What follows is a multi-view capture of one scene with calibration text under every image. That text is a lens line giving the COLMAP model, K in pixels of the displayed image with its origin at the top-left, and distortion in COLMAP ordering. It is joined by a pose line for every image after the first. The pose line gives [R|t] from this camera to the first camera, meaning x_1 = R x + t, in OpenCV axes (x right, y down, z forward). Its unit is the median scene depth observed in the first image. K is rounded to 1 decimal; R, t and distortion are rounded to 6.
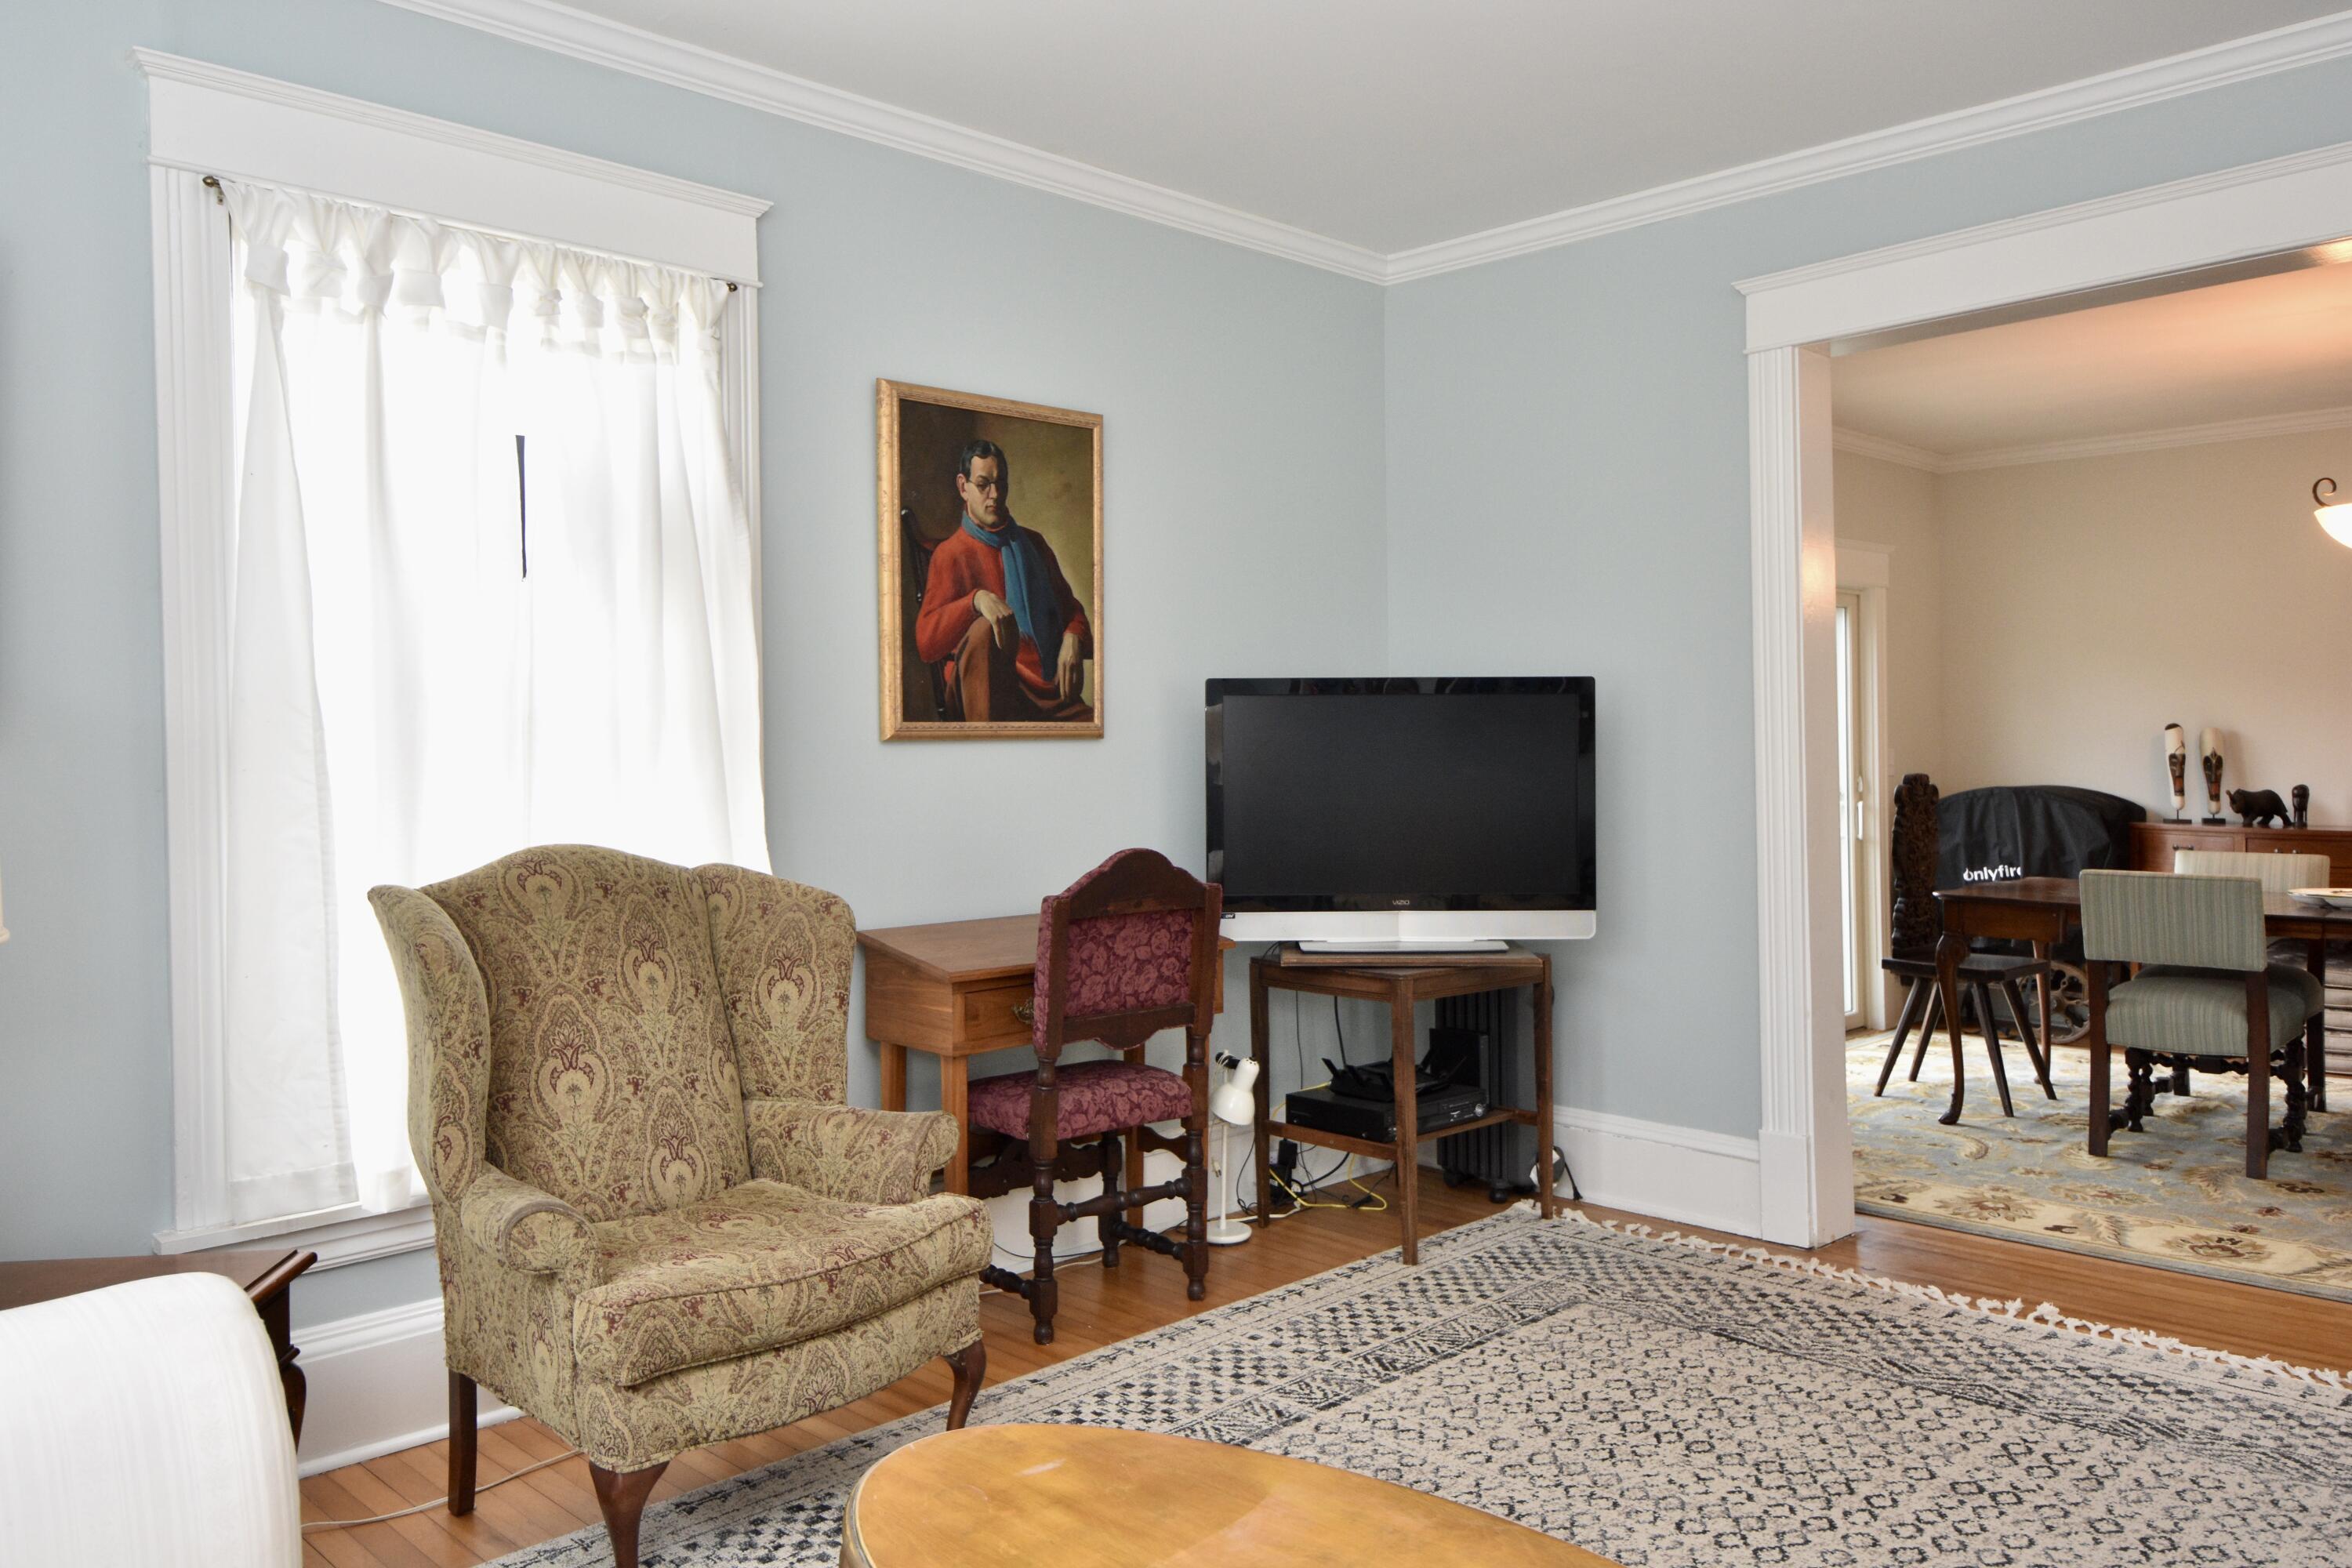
lens RADIAL K [[1773.3, 0, 1176.0], [0, 1773.3, 782.0], [0, 0, 1]] dist [0.056354, -0.032137]
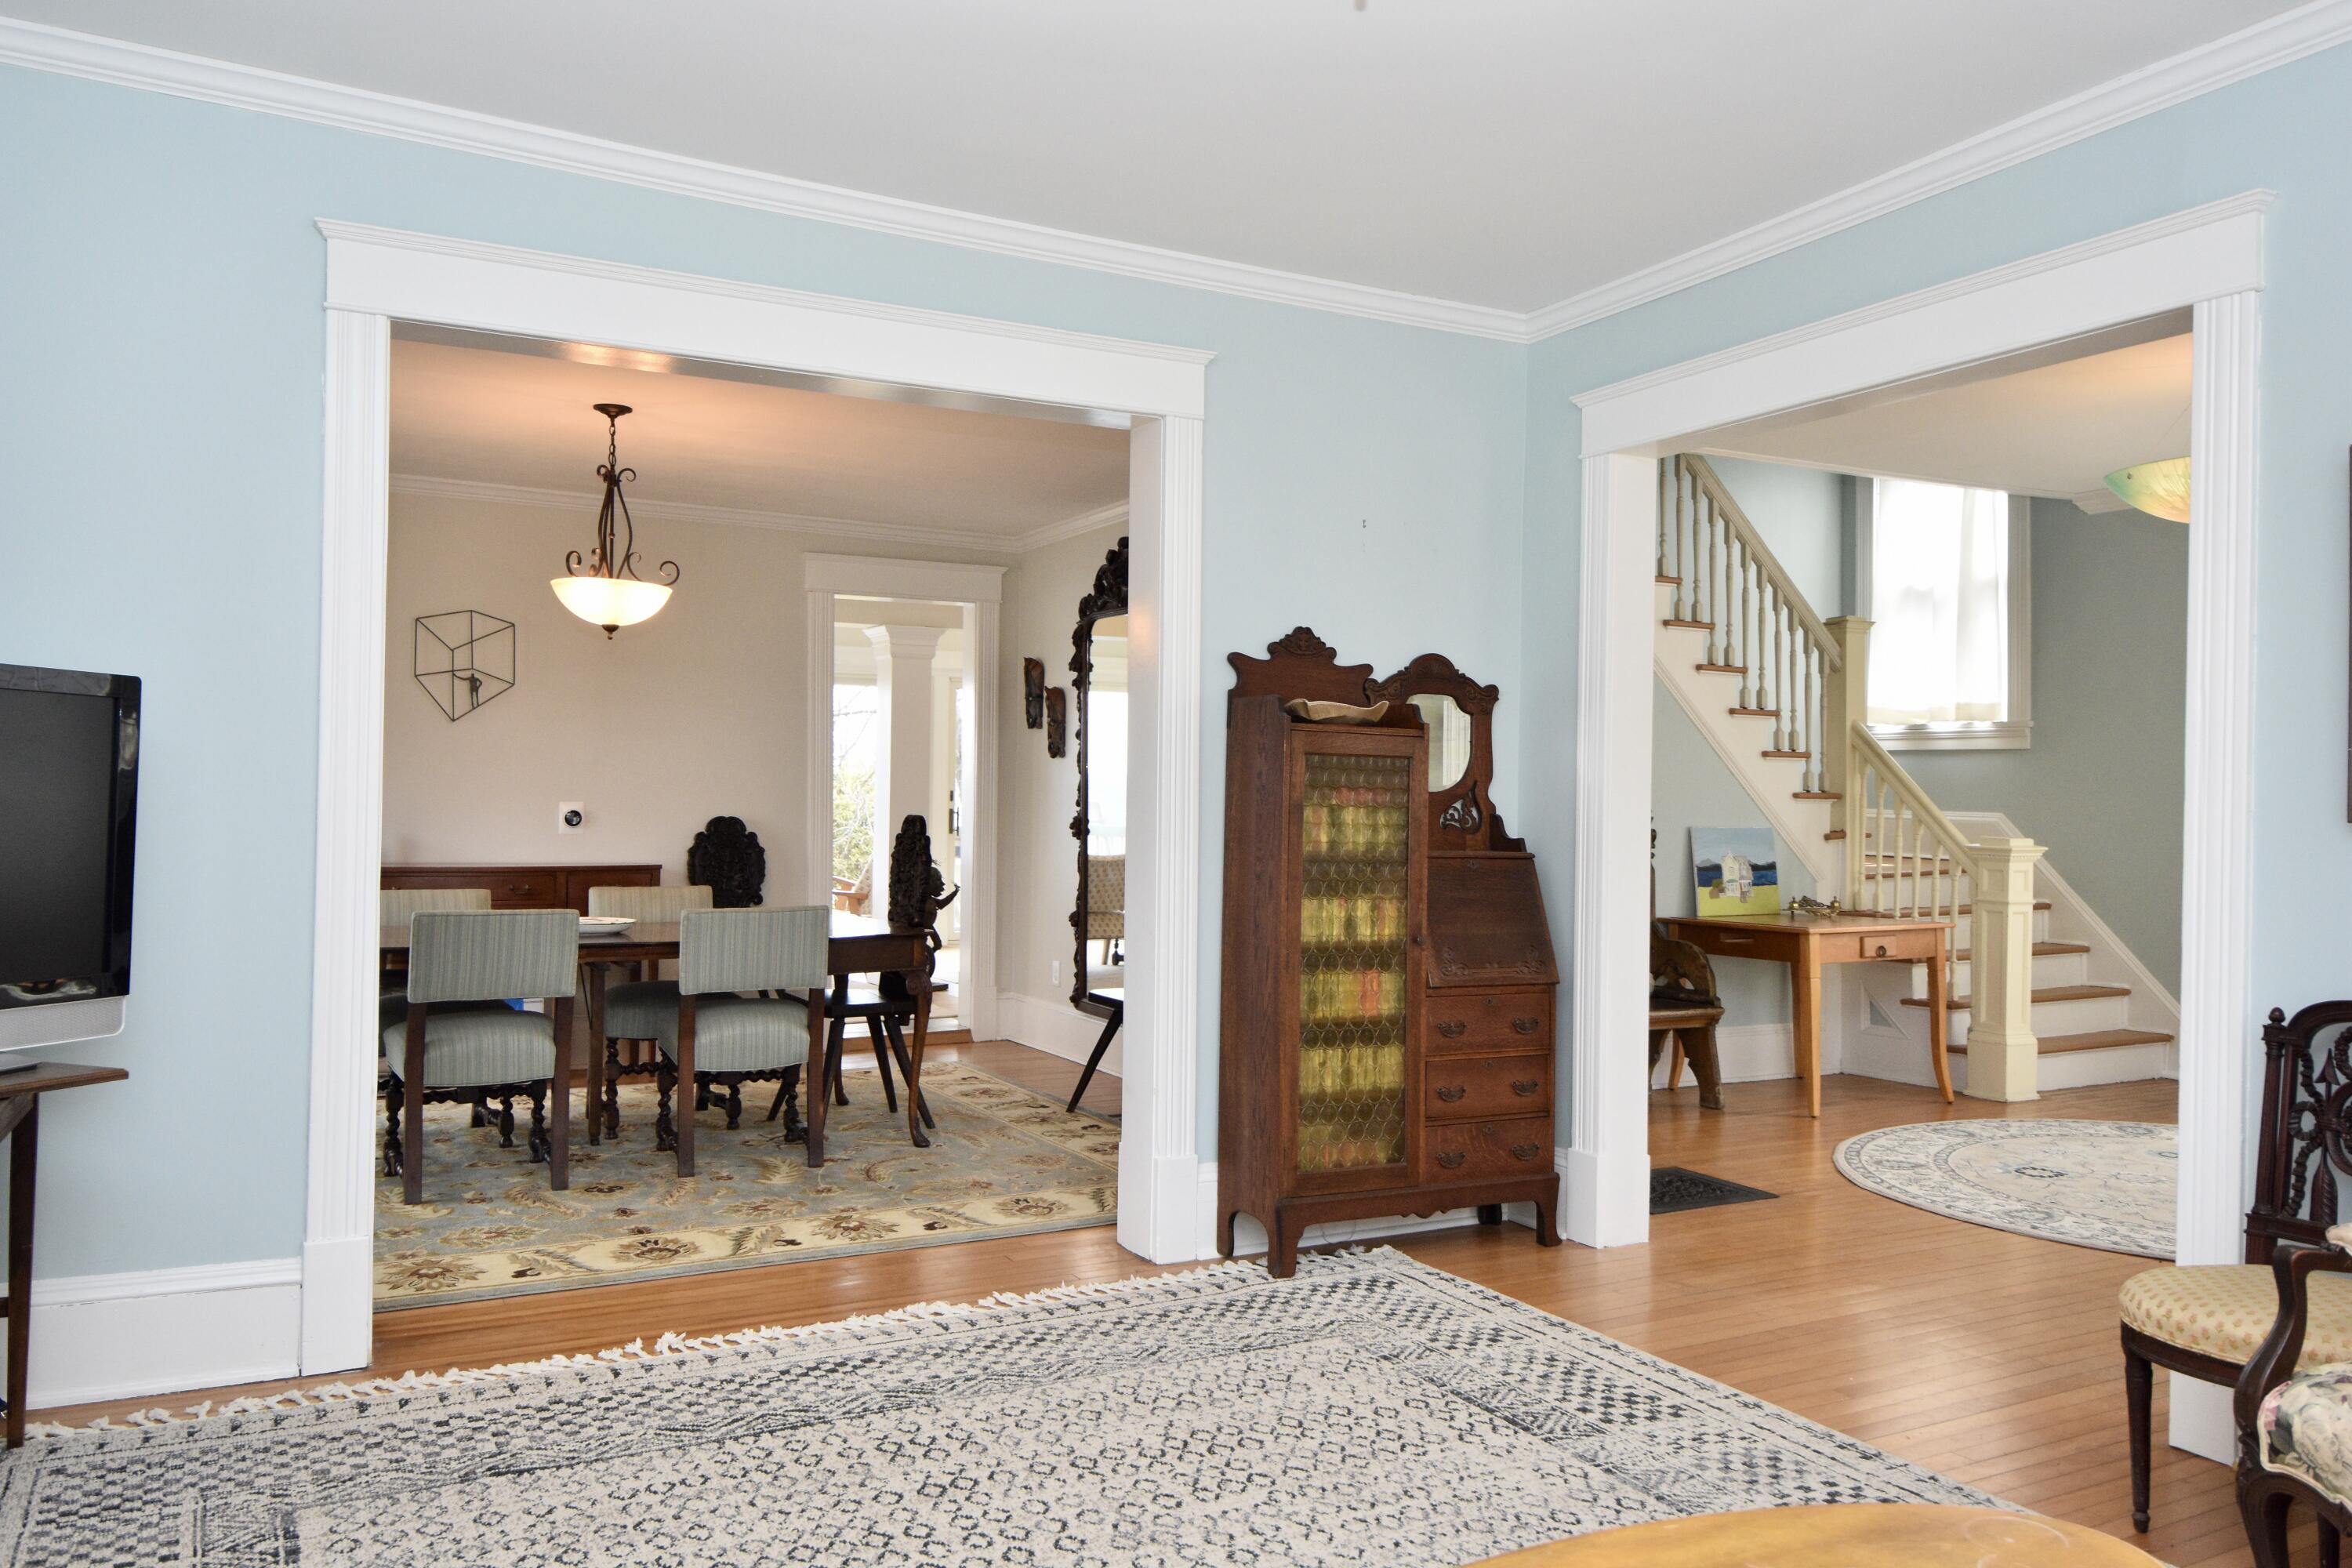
lens RADIAL K [[1773.3, 0, 1180.3], [0, 1773.3, 781.5], [0, 0, 1]] dist [0.056354, -0.032137]
pose [[0.281197, 0.024621, 0.959334, -0.419430], [-0.003879, 0.999692, -0.024520, 0.000621], [-0.959642, 0.003173, 0.281206, 0.438652]]
